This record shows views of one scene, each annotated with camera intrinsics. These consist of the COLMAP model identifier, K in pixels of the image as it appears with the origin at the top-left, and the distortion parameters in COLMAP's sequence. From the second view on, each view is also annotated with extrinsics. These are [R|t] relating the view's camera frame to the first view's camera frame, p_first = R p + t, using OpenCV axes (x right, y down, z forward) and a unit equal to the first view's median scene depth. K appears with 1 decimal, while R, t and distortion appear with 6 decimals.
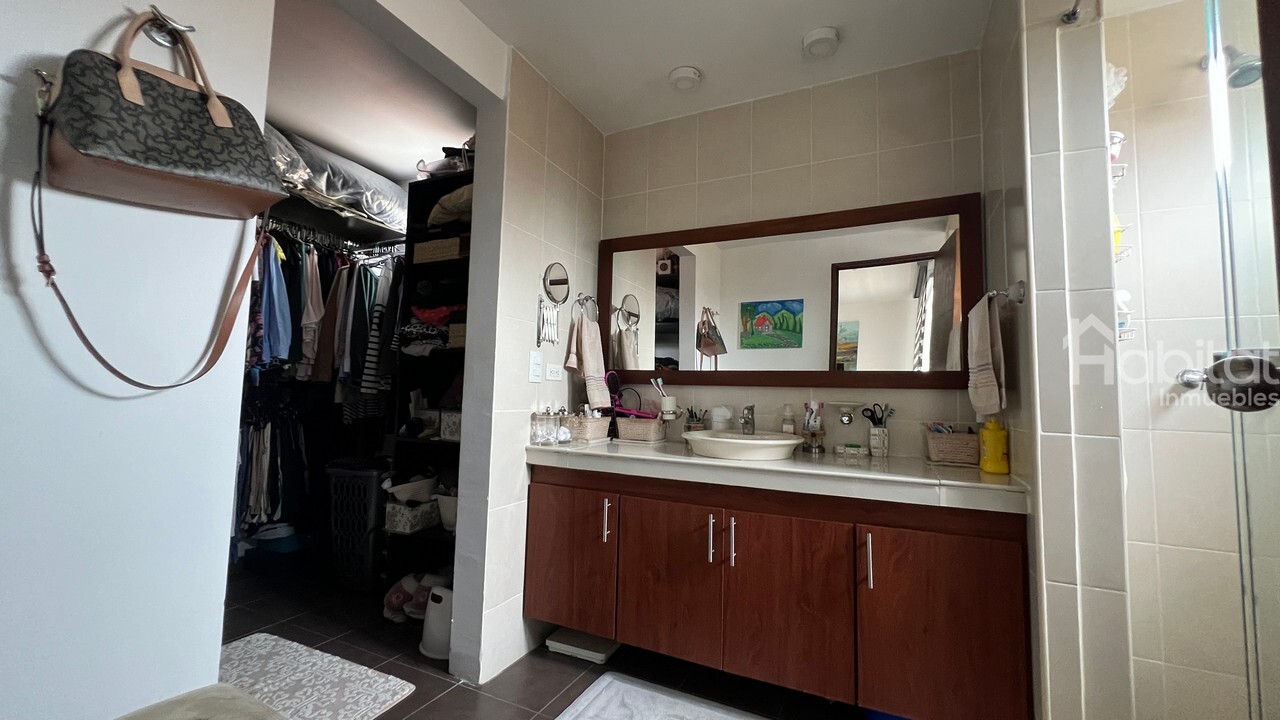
lens RADIAL K [[514.2, 0, 640.0], [0, 514.2, 360.0], [0, 0, 1]] dist [-0.000564, -0.000008]
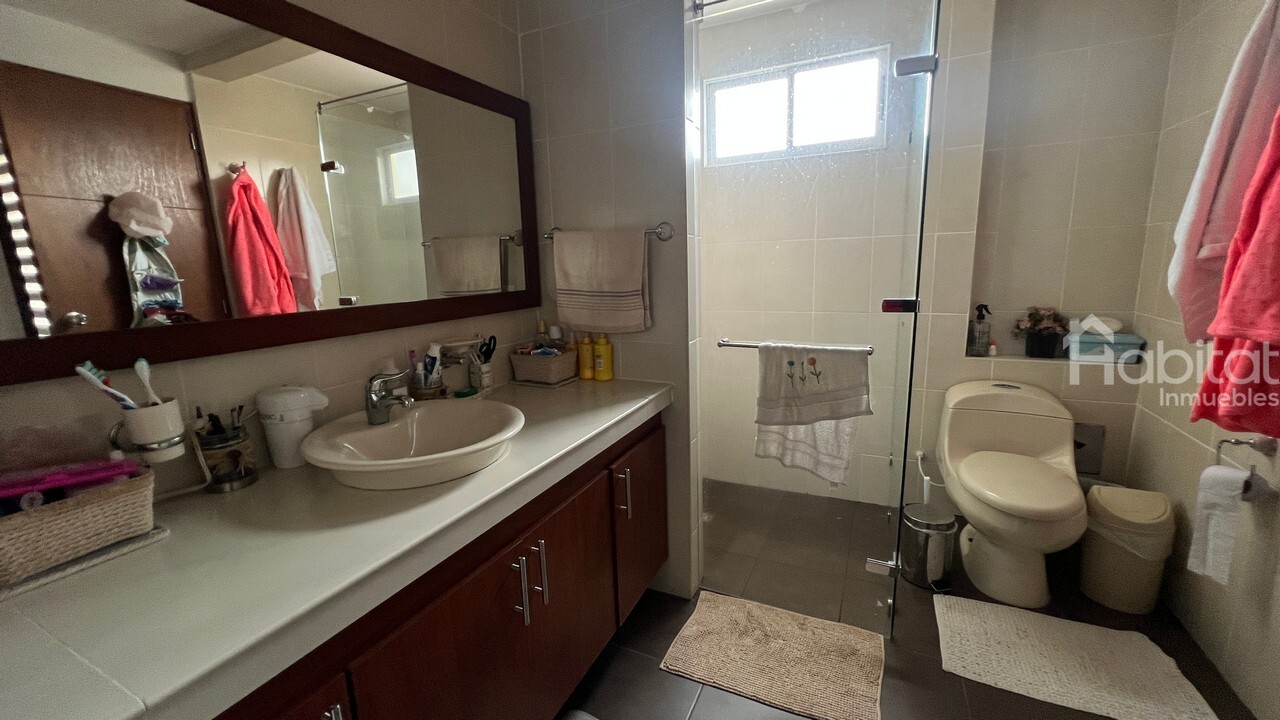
lens RADIAL K [[514.2, 0, 640.0], [0, 514.2, 360.0], [0, 0, 1]] dist [-0.000564, -0.000008]
pose [[-0.008049, -0.219555, 0.975567, -0.375334], [-0.044714, 0.974702, 0.218991, -0.073311], [-0.998967, -0.041859, -0.017662, 0.755597]]
